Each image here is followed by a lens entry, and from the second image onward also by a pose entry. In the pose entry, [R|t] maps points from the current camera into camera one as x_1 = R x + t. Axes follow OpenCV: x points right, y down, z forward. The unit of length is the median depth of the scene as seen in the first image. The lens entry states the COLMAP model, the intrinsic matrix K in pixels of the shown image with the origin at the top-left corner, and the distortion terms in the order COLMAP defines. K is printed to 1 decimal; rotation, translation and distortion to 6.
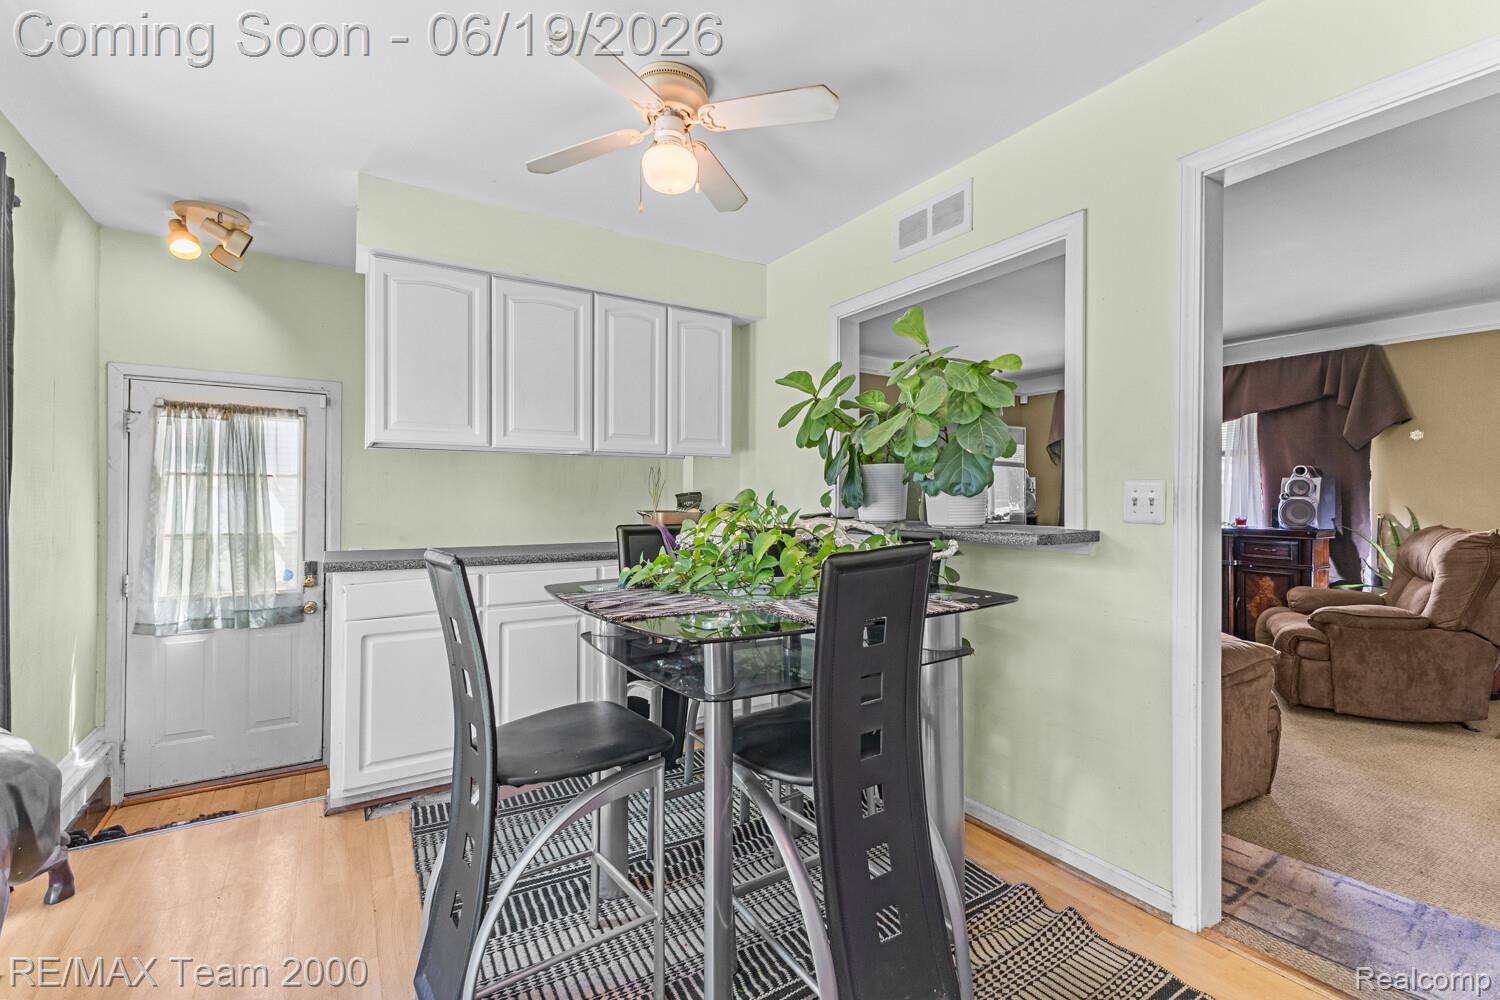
lens RADIAL K [[652.2, 0, 757.9], [0, 652.2, 497.9], [0, 0, 1]] dist [0.008899, -0.001424]
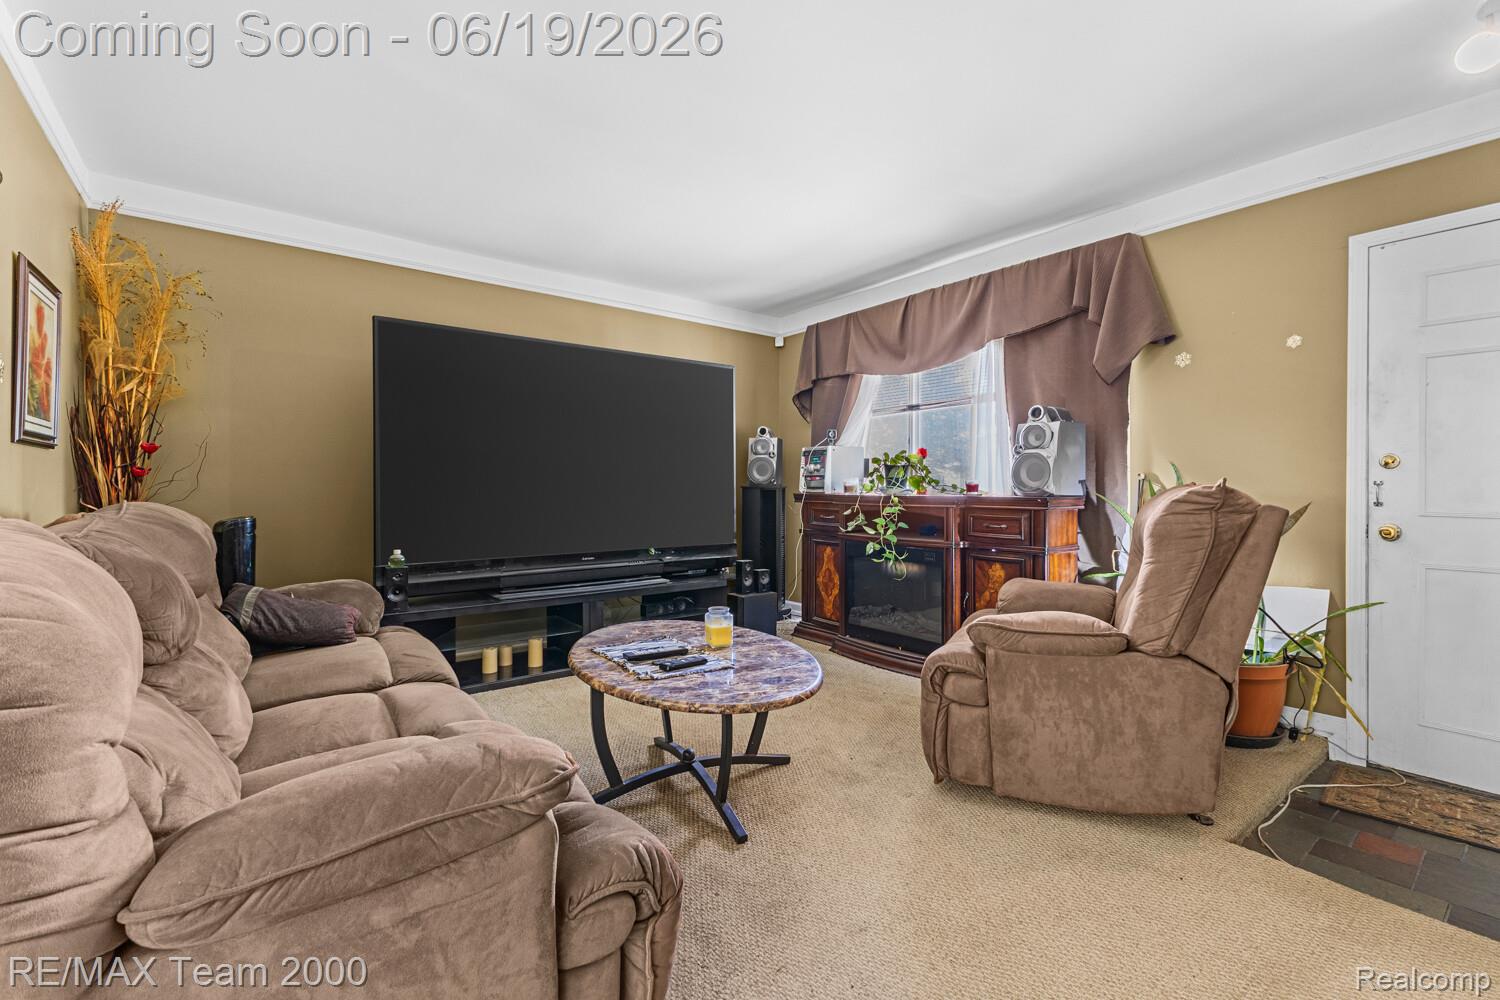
lens RADIAL K [[652.2, 0, 749.7], [0, 652.2, 487.3], [0, 0, 1]] dist [0.008899, -0.001424]
pose [[0.996925, -0.004383, 0.078236, 0.609546], [0.004233, 0.999989, 0.002087, 0.047294], [-0.078244, -0.001749, 0.996933, 0.425524]]
